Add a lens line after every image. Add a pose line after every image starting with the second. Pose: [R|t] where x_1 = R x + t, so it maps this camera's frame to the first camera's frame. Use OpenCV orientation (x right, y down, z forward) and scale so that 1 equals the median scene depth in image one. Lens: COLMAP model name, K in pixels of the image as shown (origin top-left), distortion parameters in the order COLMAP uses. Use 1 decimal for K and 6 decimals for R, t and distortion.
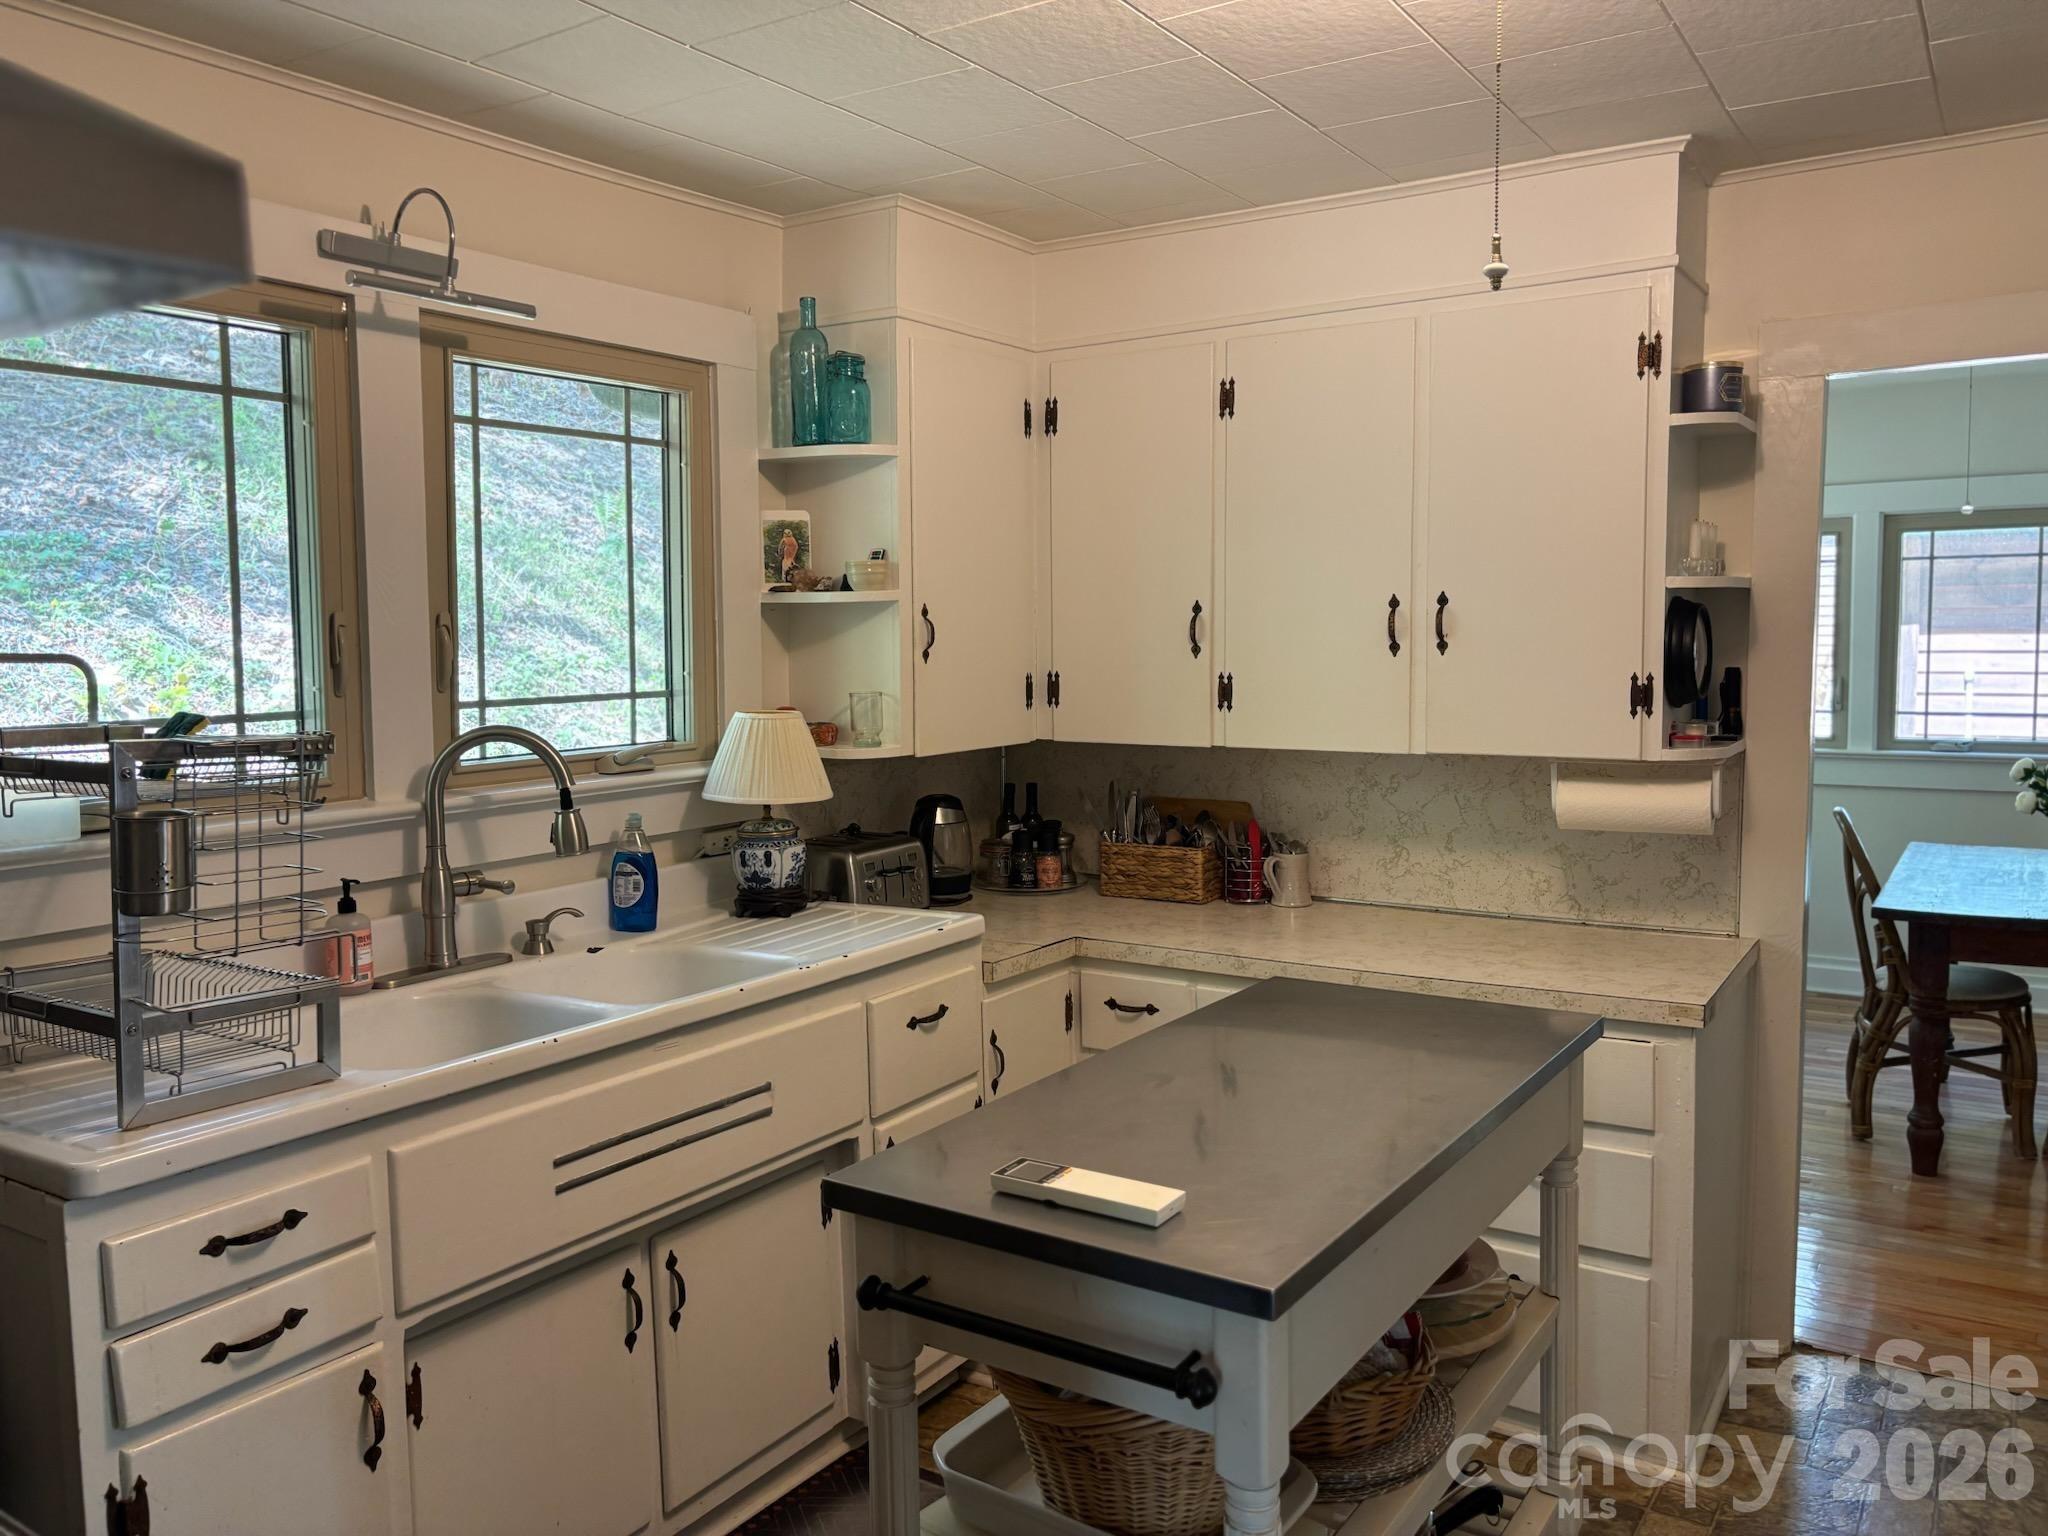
lens RADIAL K [[1605.2, 0, 1016.9], [0, 1605.2, 723.2], [0, 0, 1]] dist [0.041859, 0.003099]
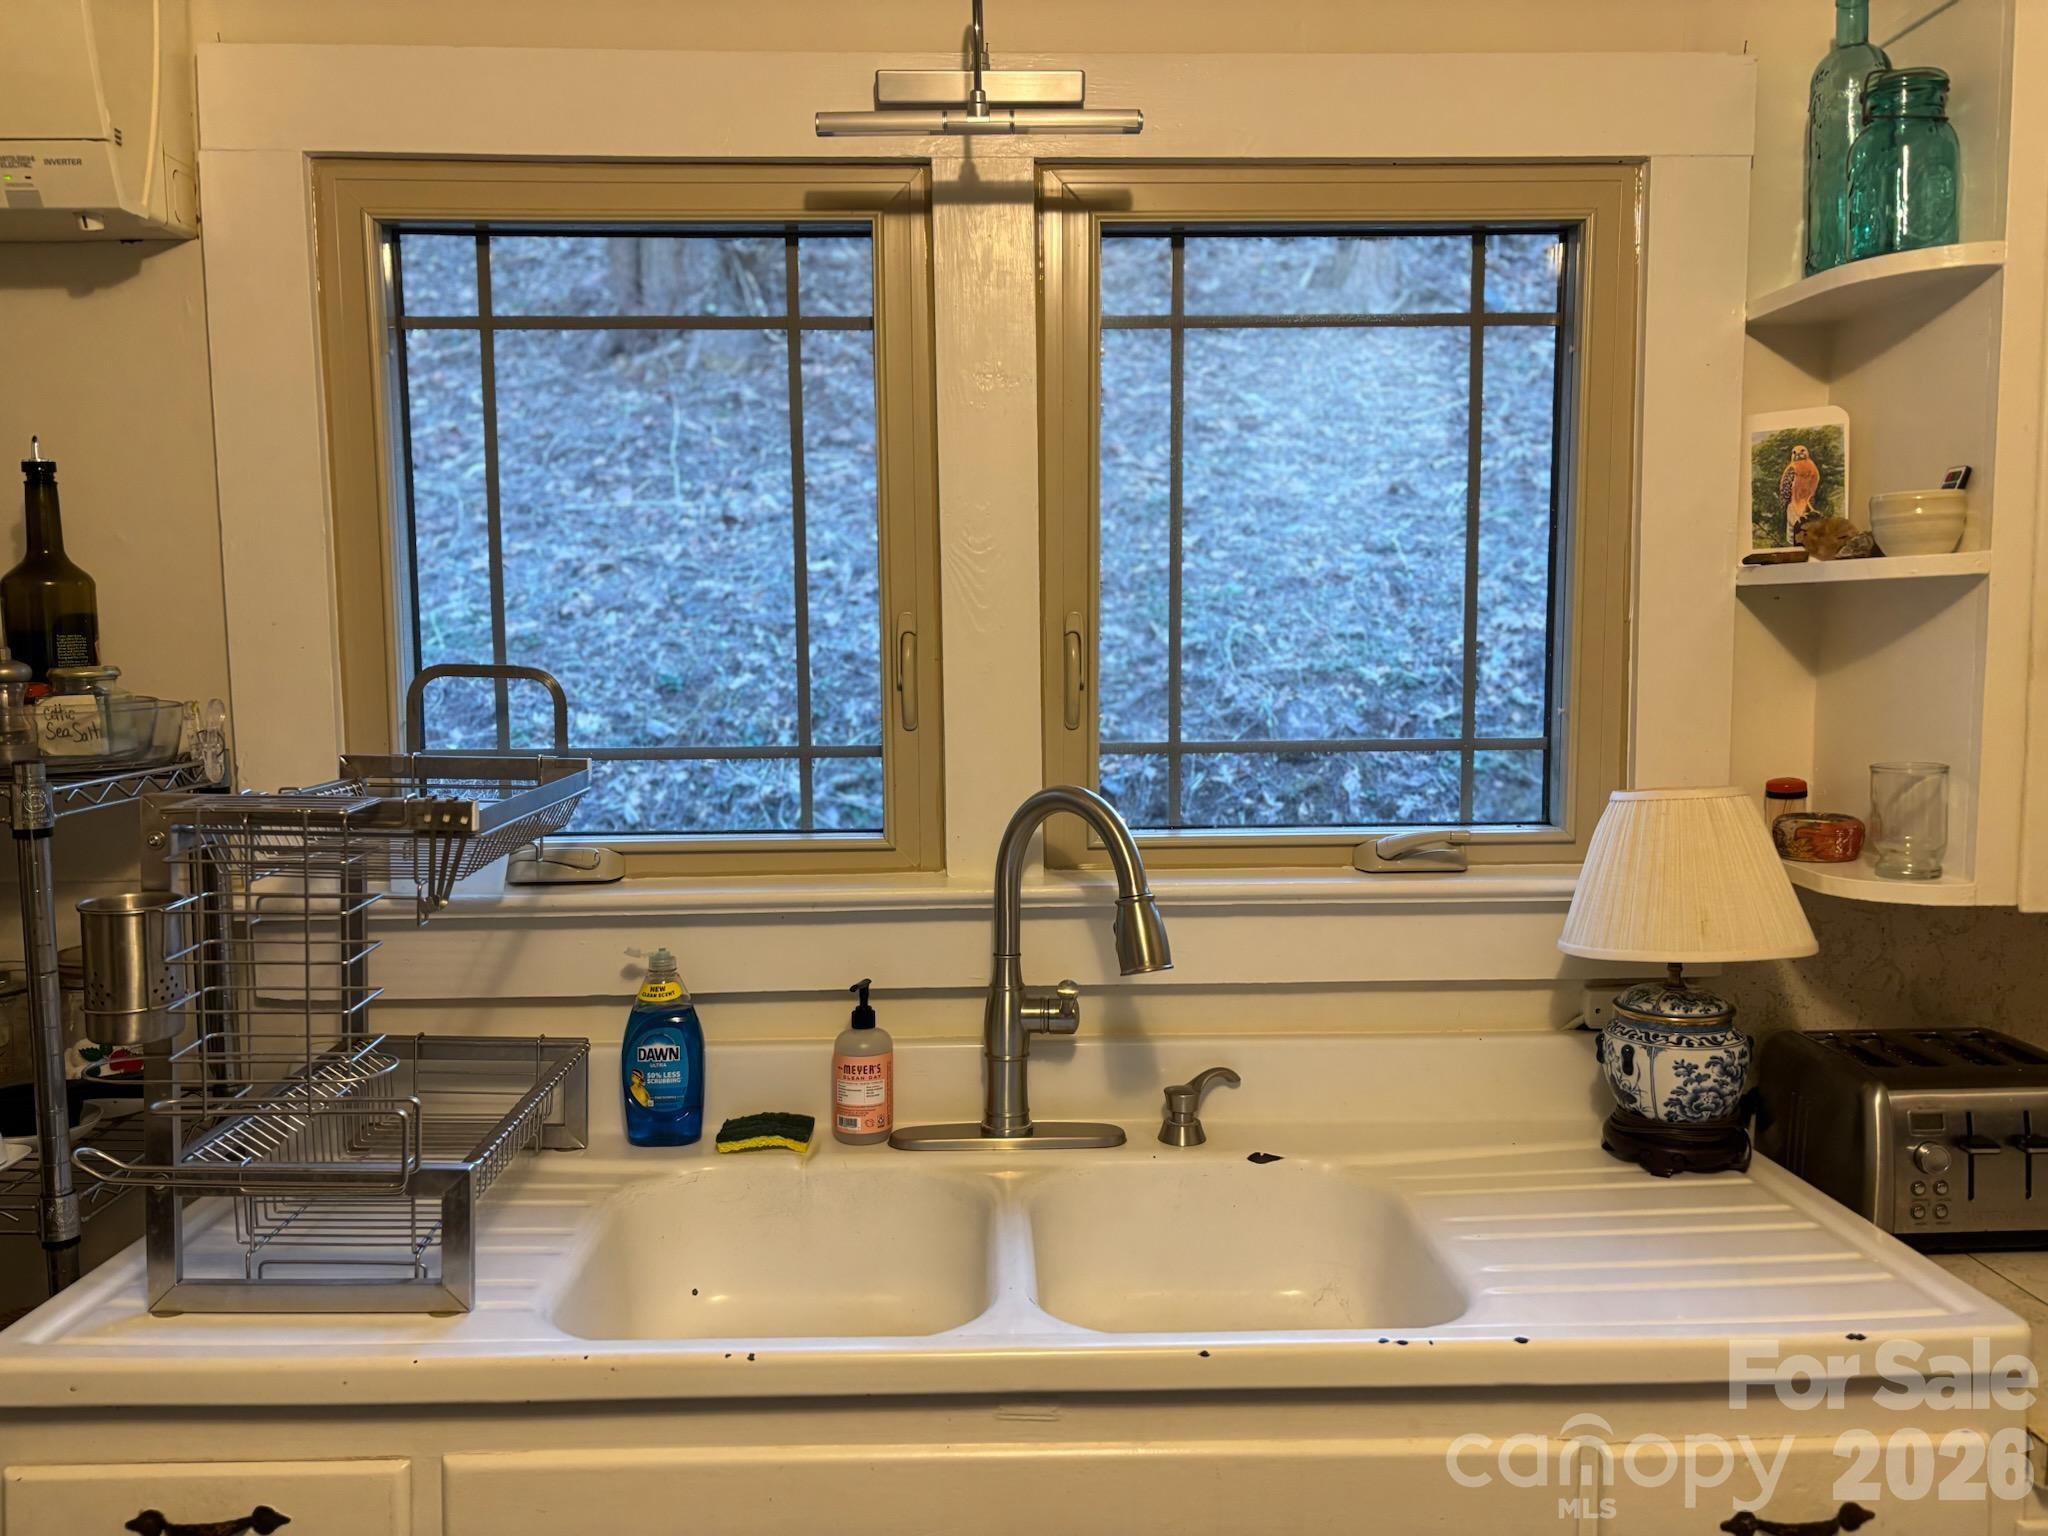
lens RADIAL K [[1605.2, 0, 1016.9], [0, 1605.2, 723.2], [0, 0, 1]] dist [0.041859, 0.003099]
pose [[0.575467, 0.063055, -0.815390, 0.156410], [-0.049236, 0.997886, 0.042419, -0.040544], [0.816341, 0.015736, 0.577355, 0.498008]]
